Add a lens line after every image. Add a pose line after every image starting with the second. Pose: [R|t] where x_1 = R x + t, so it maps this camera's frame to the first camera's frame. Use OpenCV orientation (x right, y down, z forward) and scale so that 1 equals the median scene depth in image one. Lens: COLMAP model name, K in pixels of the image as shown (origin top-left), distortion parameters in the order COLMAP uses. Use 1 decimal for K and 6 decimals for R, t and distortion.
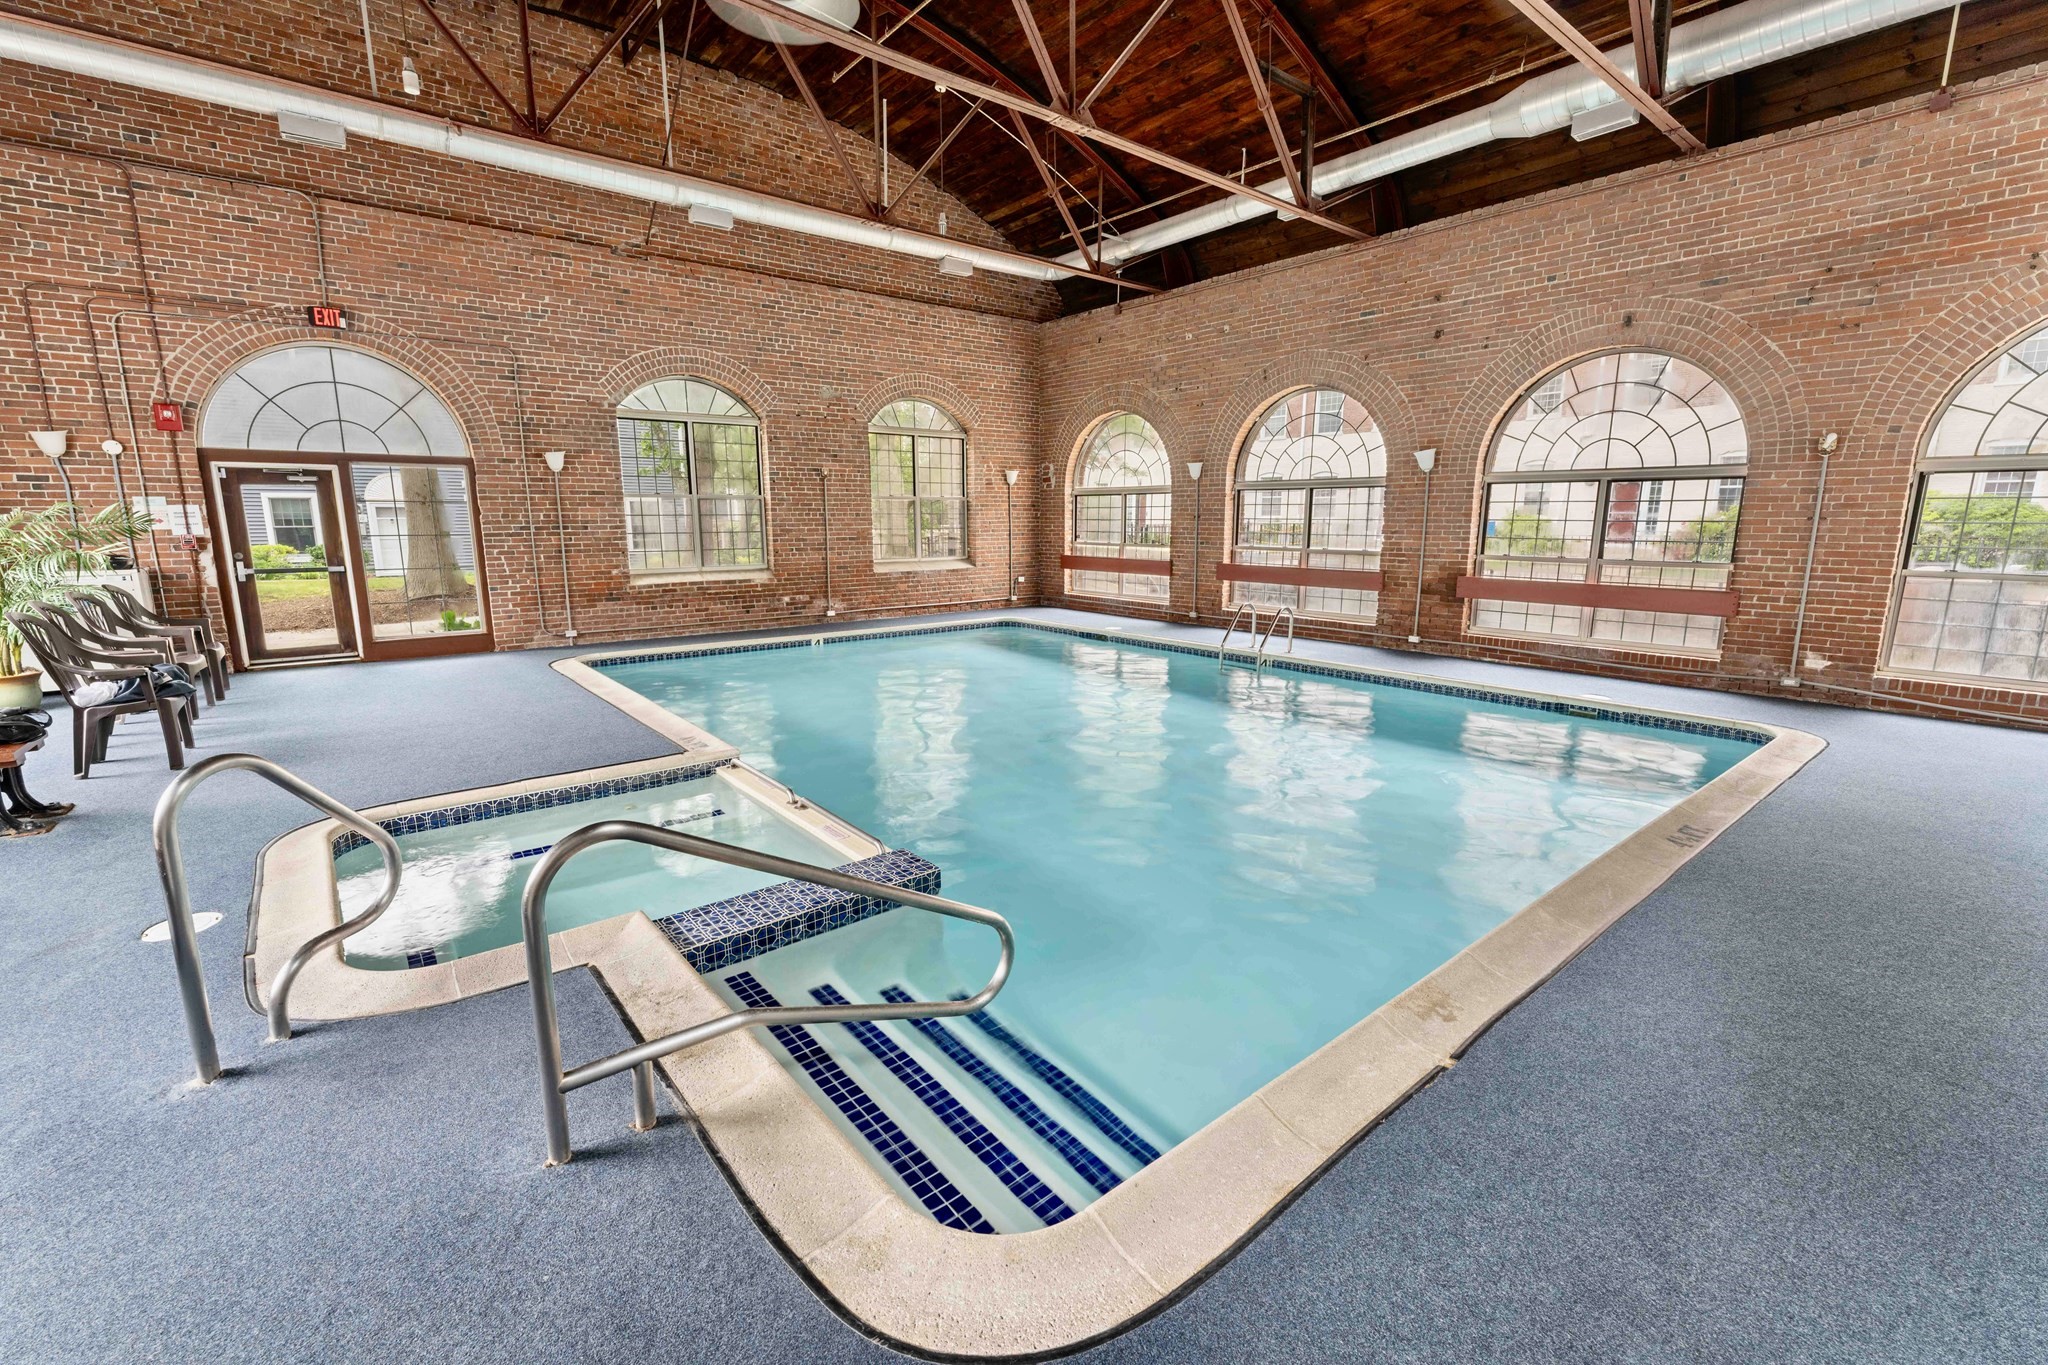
lens RADIAL K [[865.7, 0, 1022.9], [0, 865.7, 683.0], [0, 0, 1]] dist [-0.001698, -0.000262]
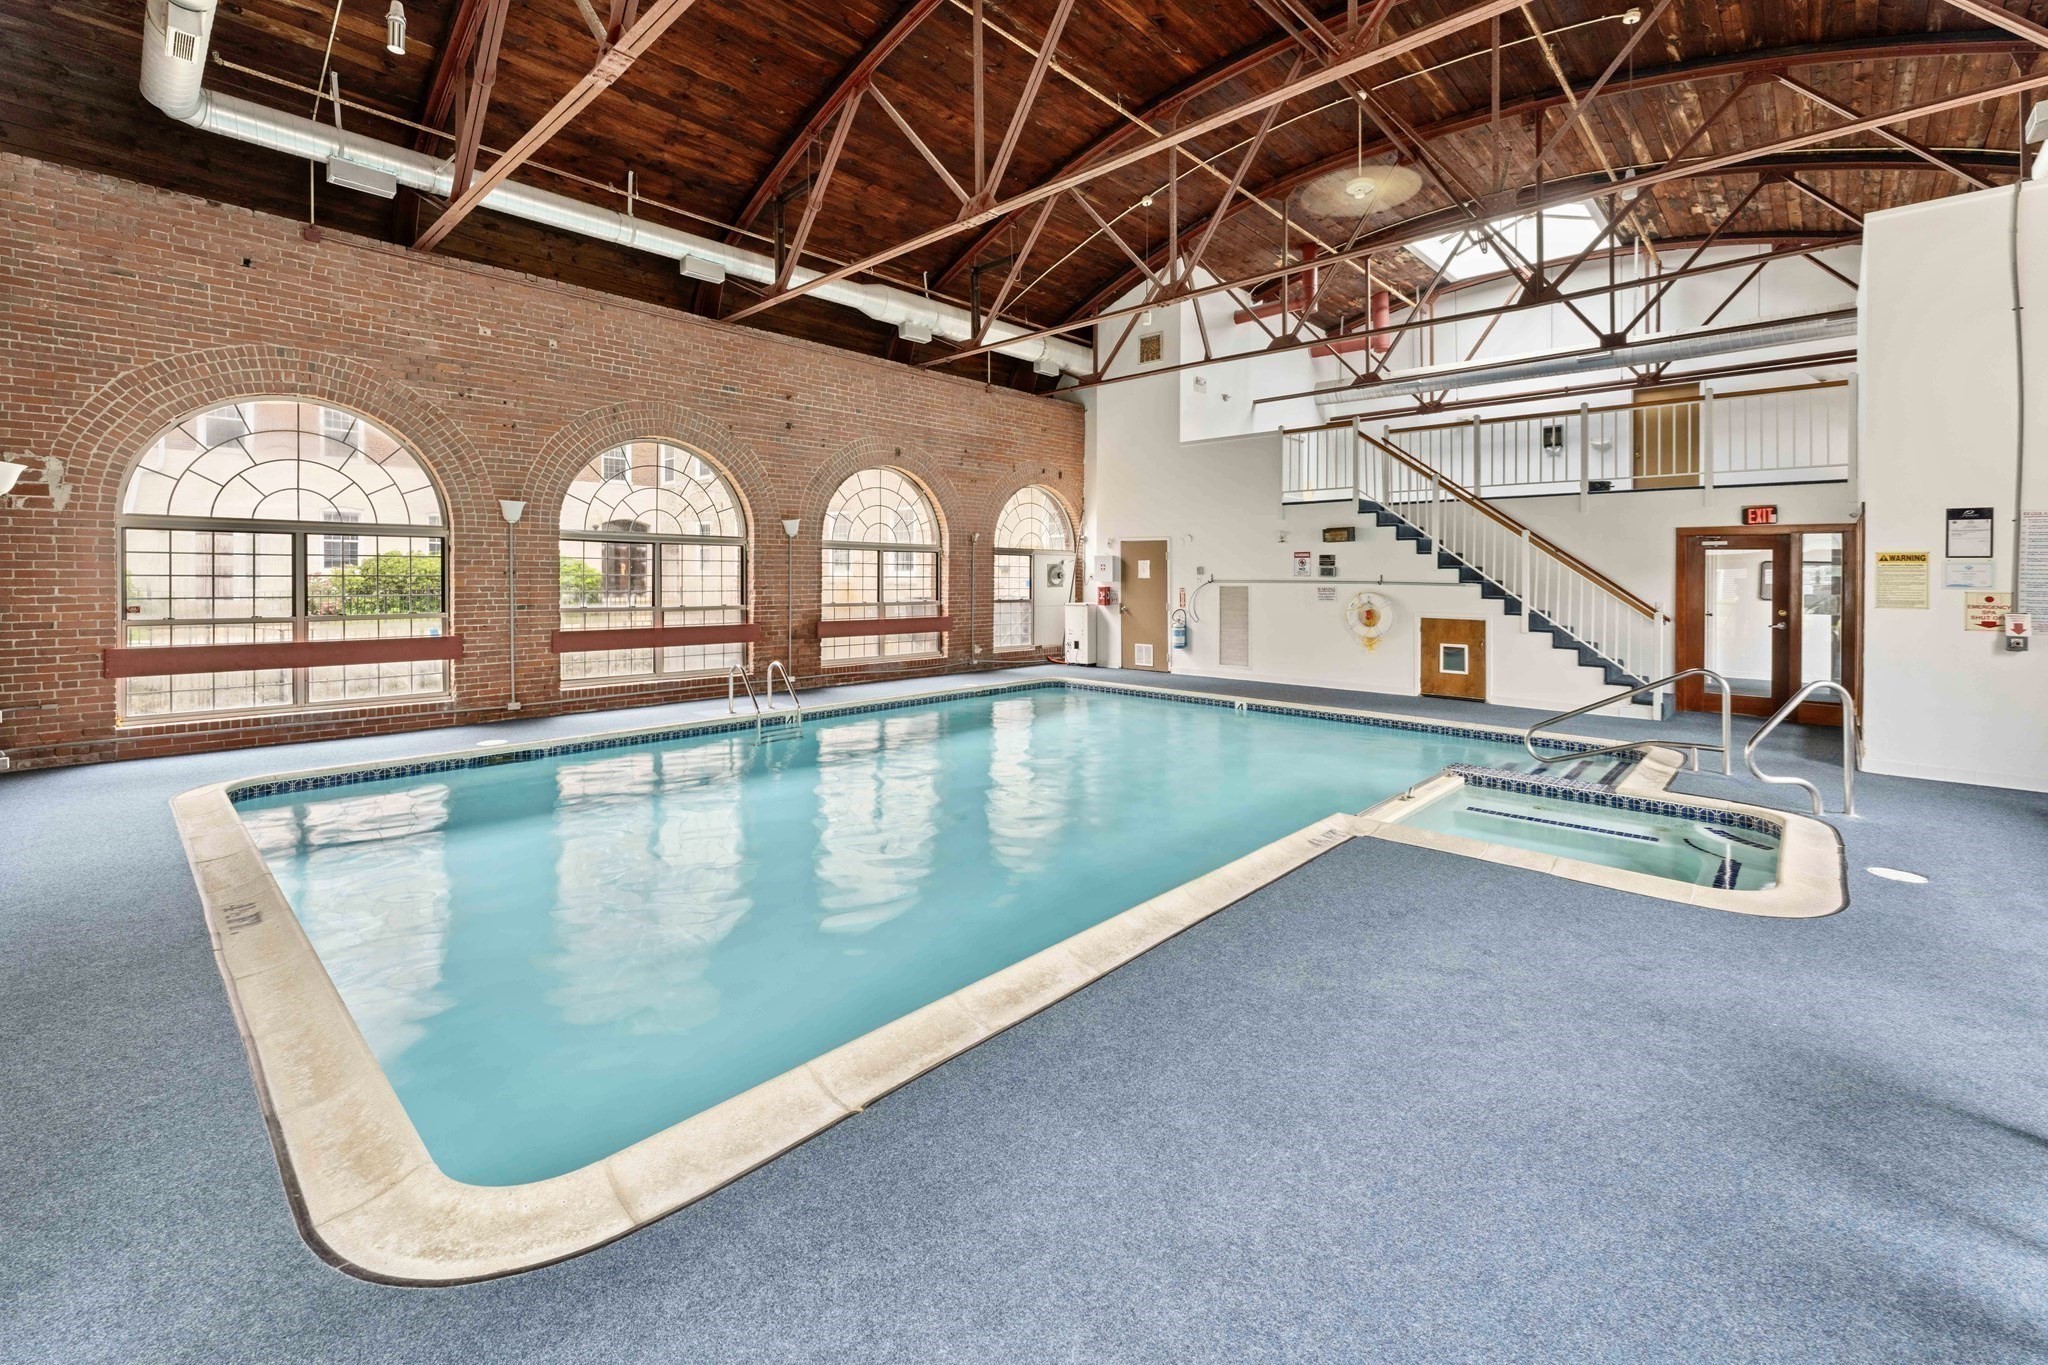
lens RADIAL K [[857.3, 0, 989.3], [0, 857.3, 579.4], [0, 0, 1]] dist [0.001194, 0.000001]
pose [[-0.120255, -0.006952, 0.992719, -0.632861], [0.182278, 0.982820, 0.028963, -0.148255], [-0.975866, 0.184434, -0.116921, 0.766585]]
